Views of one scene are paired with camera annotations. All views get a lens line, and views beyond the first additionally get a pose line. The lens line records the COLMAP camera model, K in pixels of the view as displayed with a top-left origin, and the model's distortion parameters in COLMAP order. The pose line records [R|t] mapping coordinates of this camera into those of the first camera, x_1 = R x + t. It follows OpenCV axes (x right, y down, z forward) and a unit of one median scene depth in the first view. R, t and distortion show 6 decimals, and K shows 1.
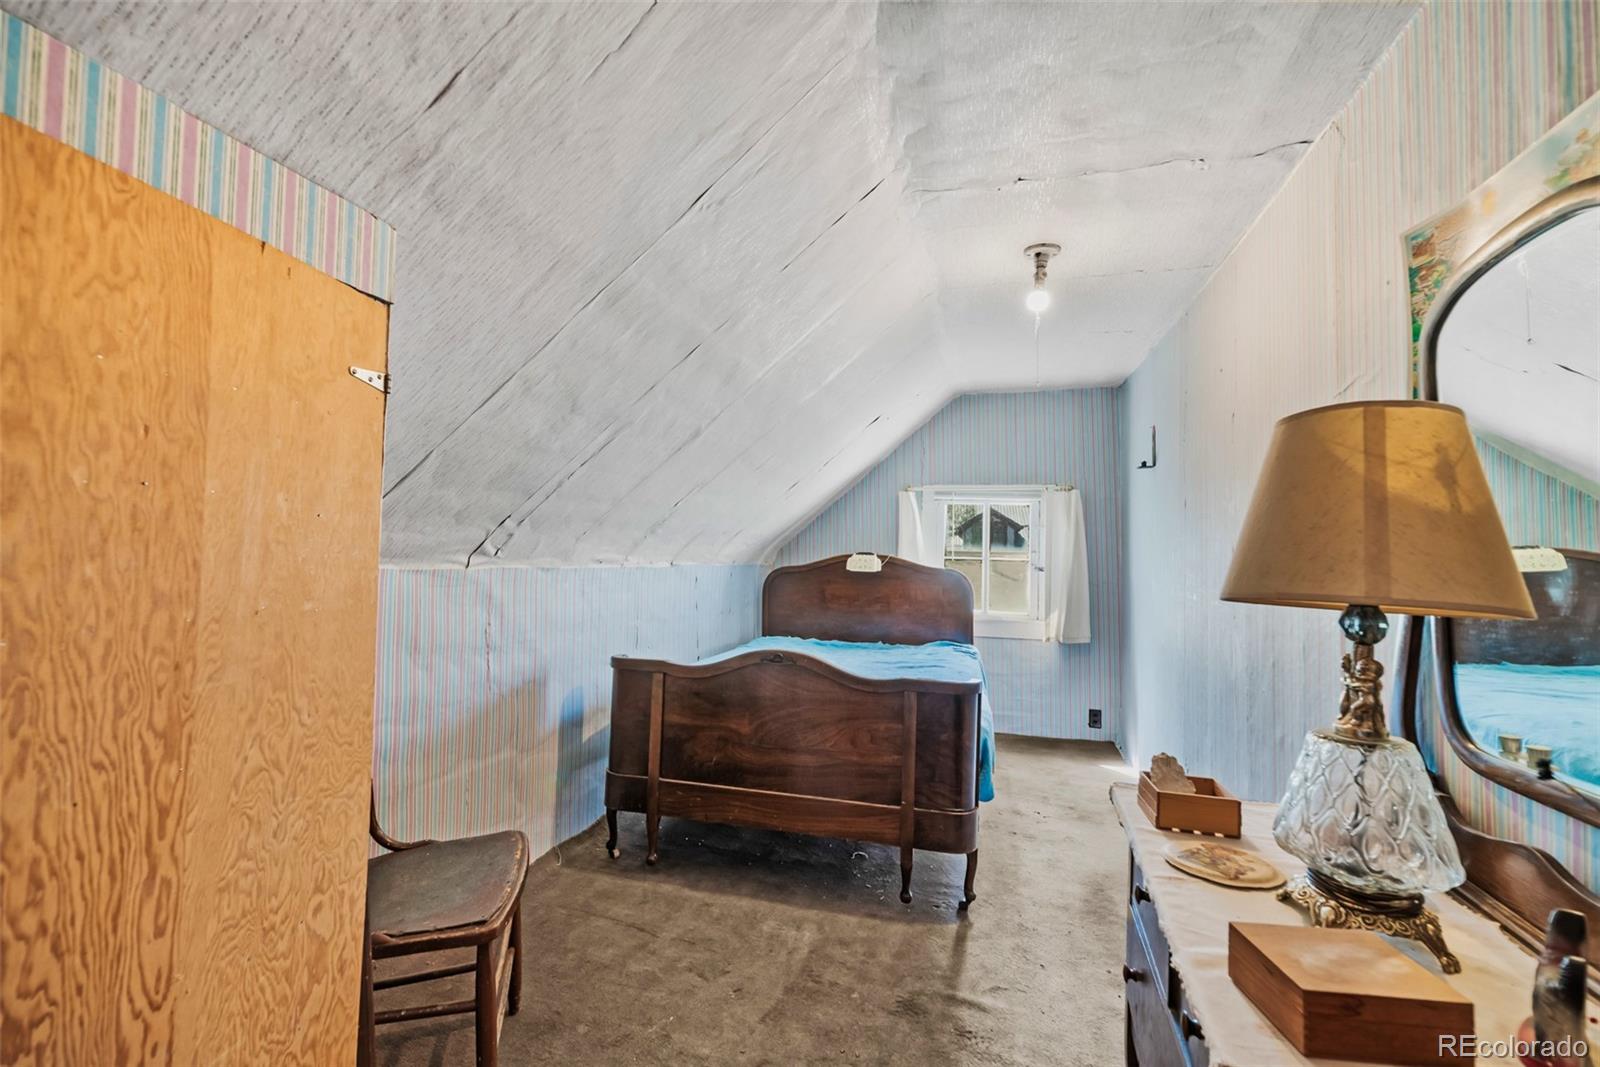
lens RADIAL K [[722.9, 0, 818.8], [0, 722.9, 505.8], [0, 0, 1]] dist [0.008012, 0.000399]
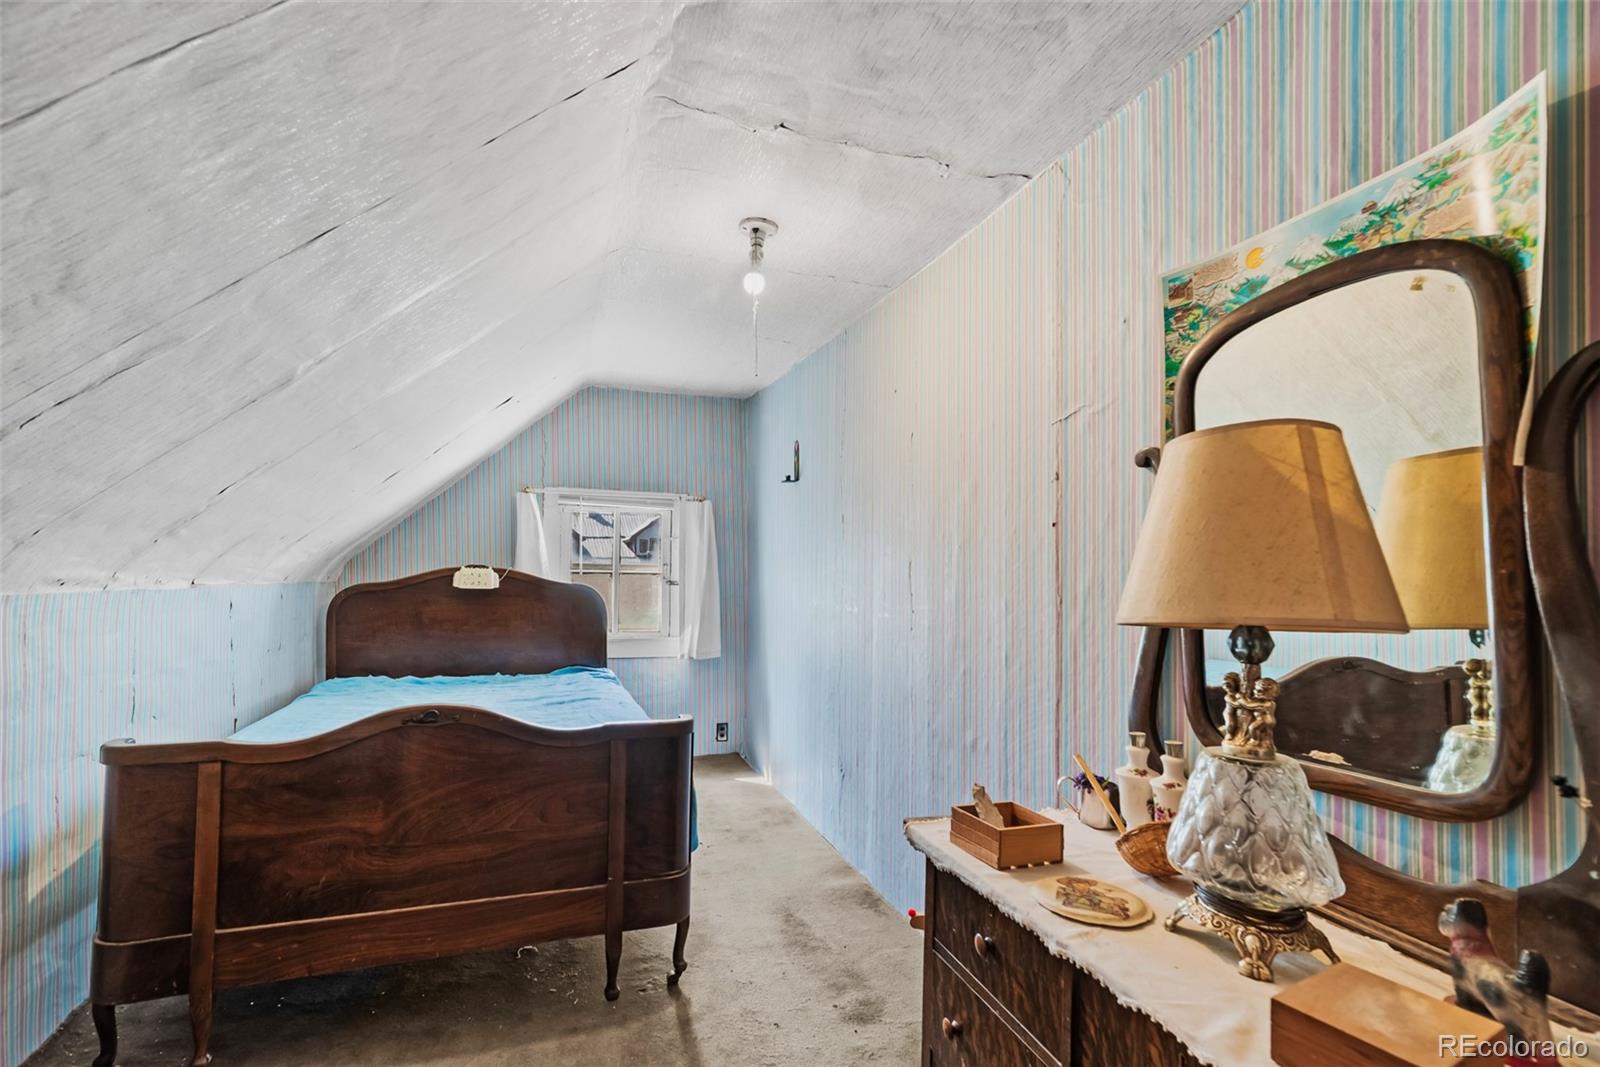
lens RADIAL K [[728.5, 0, 799.6], [0, 728.5, 556.6], [0, 0, 1]] dist [0.006209, 0.000454]
pose [[0.839531, 0.007821, 0.543255, -0.147662], [-0.037837, 0.998310, 0.044100, 0.009943], [-0.541992, -0.057579, 0.838409, 0.226858]]
